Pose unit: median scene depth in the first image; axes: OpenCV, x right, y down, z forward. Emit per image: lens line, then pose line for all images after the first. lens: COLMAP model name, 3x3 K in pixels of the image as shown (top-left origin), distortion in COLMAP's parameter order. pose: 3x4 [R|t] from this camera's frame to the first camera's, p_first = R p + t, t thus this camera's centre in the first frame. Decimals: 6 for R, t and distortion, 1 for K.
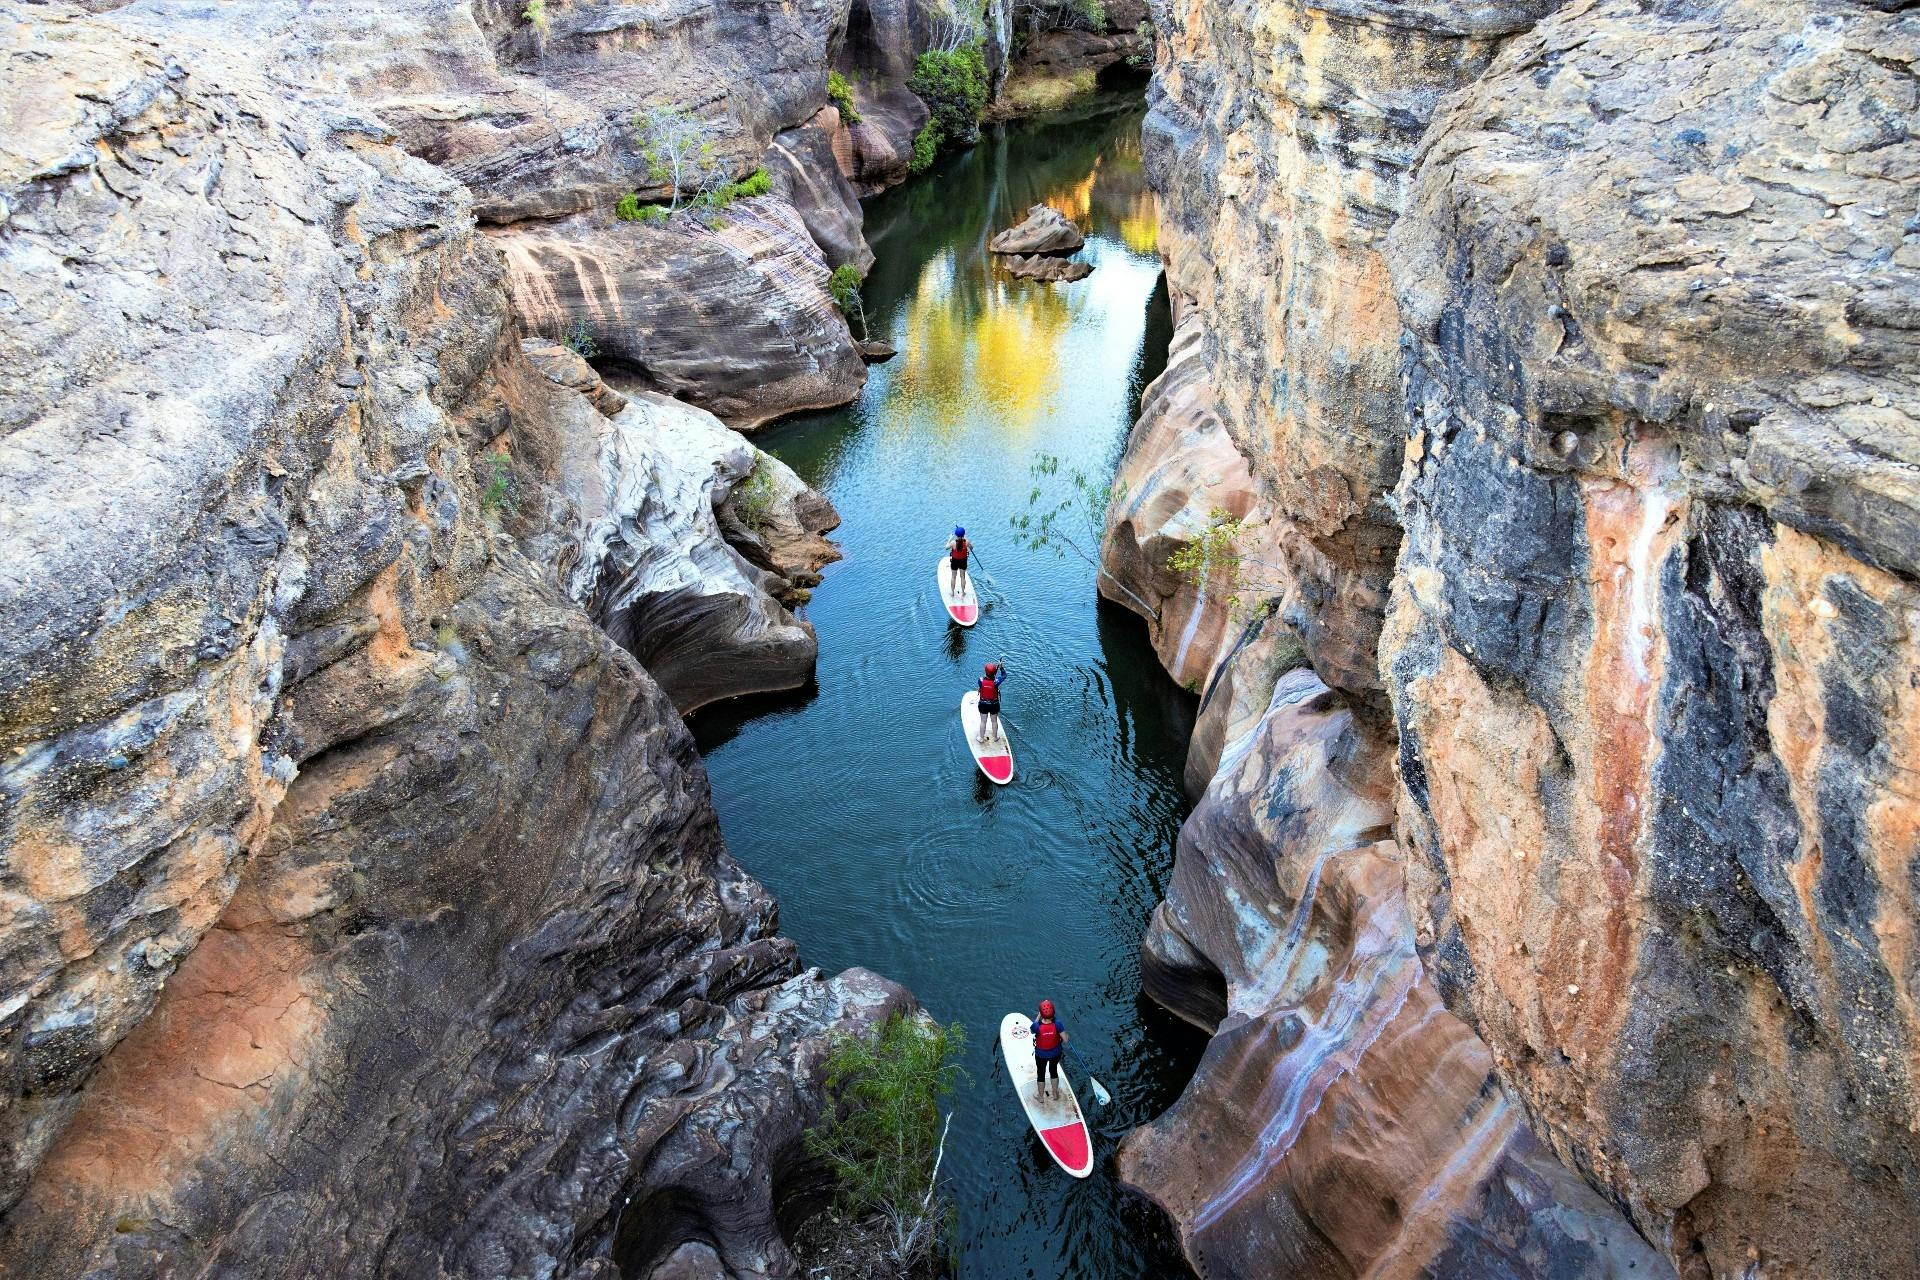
lens RADIAL K [[1640.5, 0, 960.0], [0, 1640.5, 640.0], [0, 0, 1]] dist [-0.063487, 0.112935]
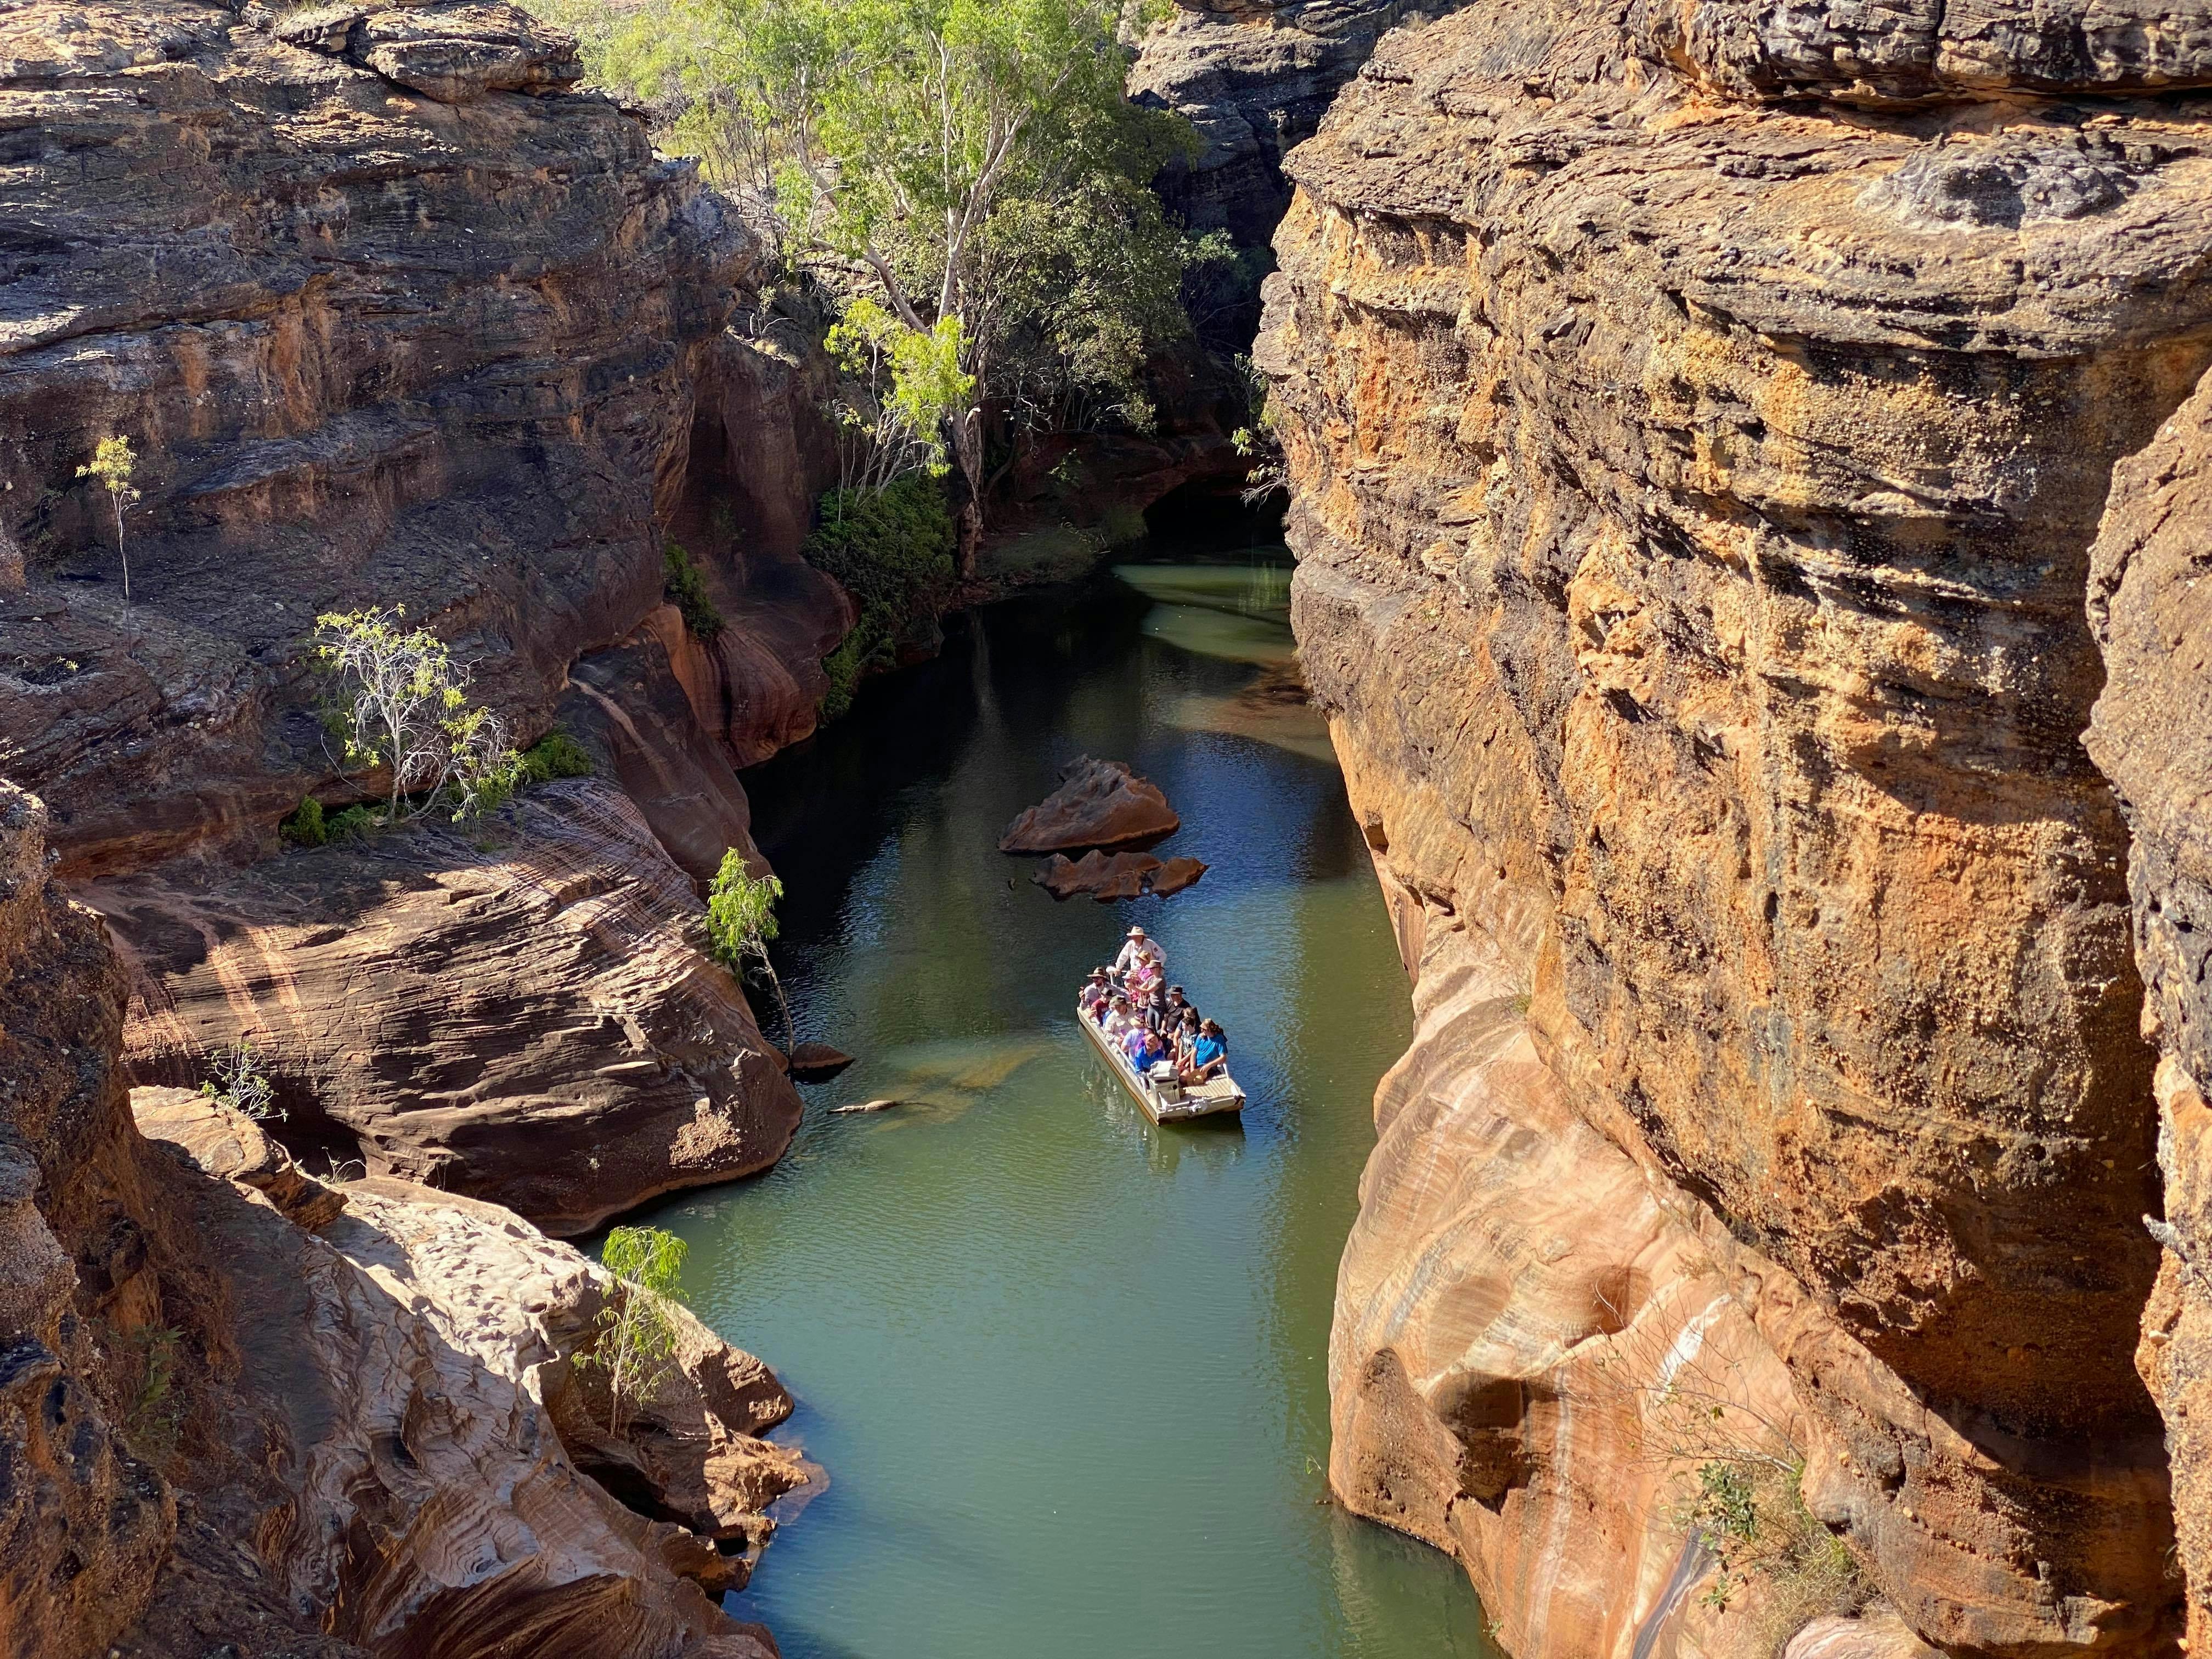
lens RADIAL K [[3249.9, 0, 1104.5], [0, 3249.9, 828.8], [0, 0, 1]] dist [0.211292, -0.610193]
pose [[0.994225, -0.078281, 0.073409, -0.046208], [0.093568, 0.967297, -0.235757, 0.000889], [-0.052552, 0.241265, 0.969035, 0.004197]]
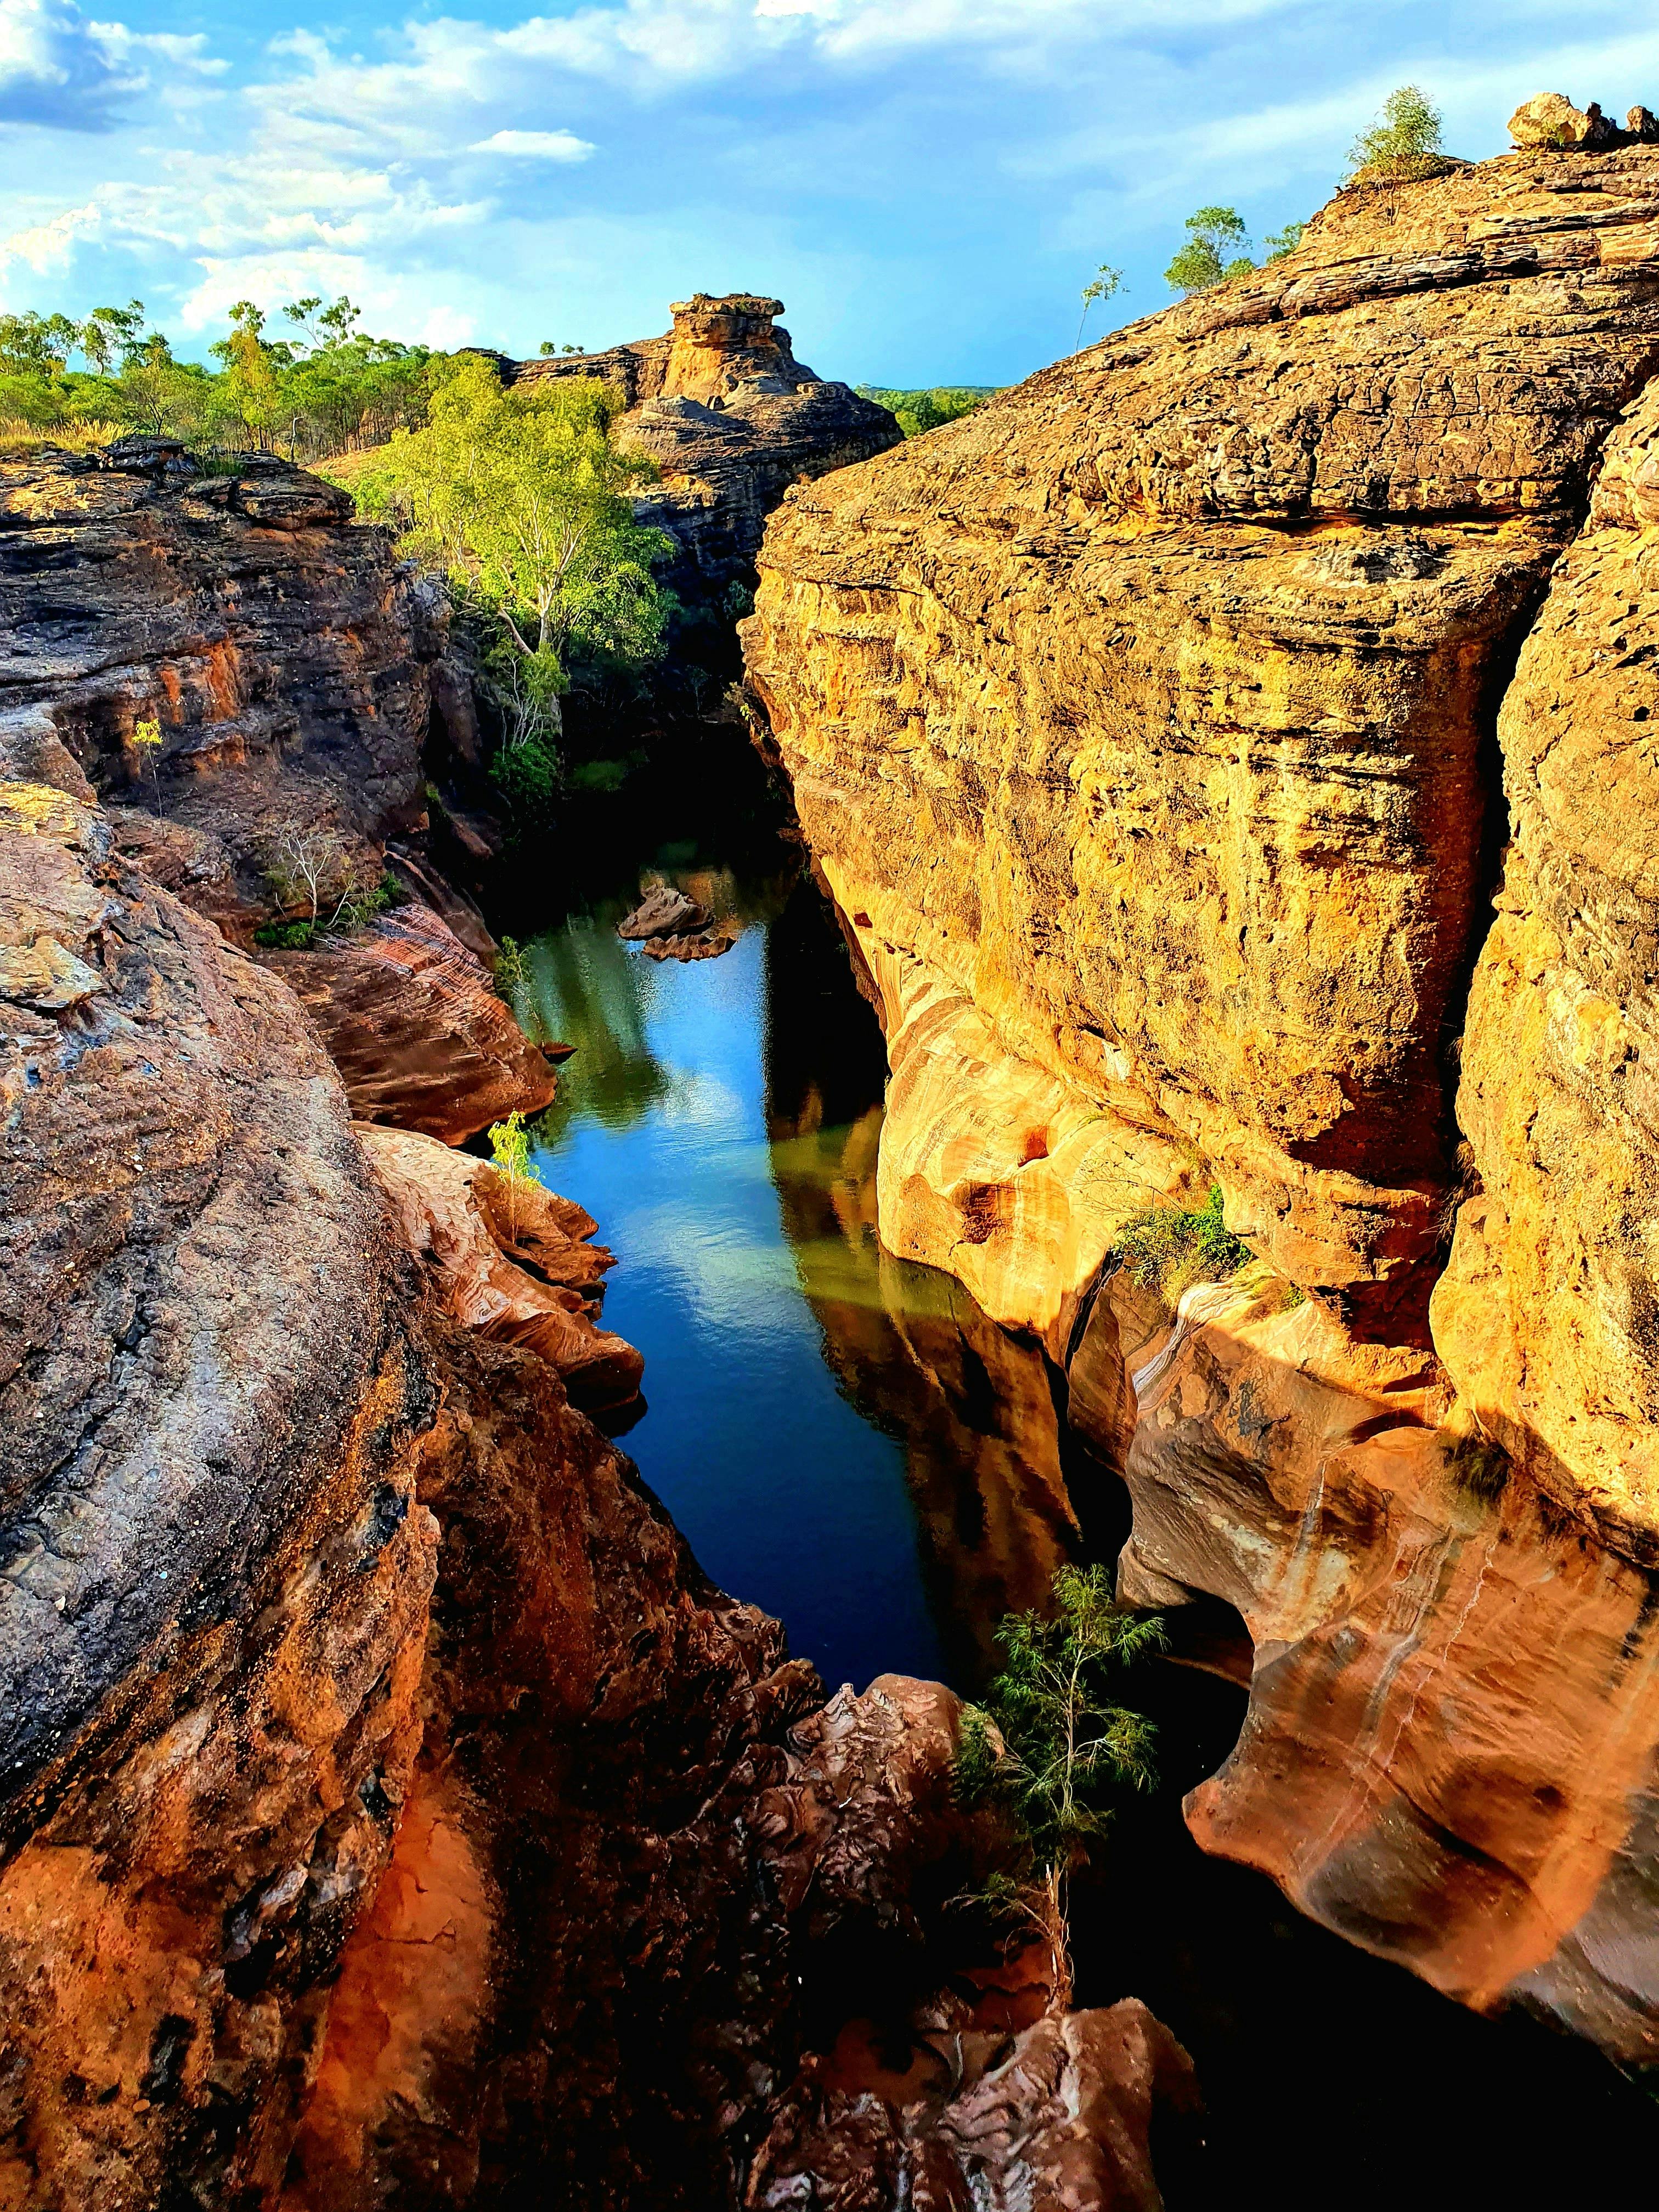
lens RADIAL K [[1699.0, 0, 829.5], [0, 1699.0, 1106.0], [0, 0, 1]] dist [0.147845, -0.394253]
pose [[0.967520, -0.142302, 0.208937, -0.166134], [0.168237, 0.979359, -0.112035, -0.007810], [-0.188681, 0.143547, 0.971490, 0.007557]]
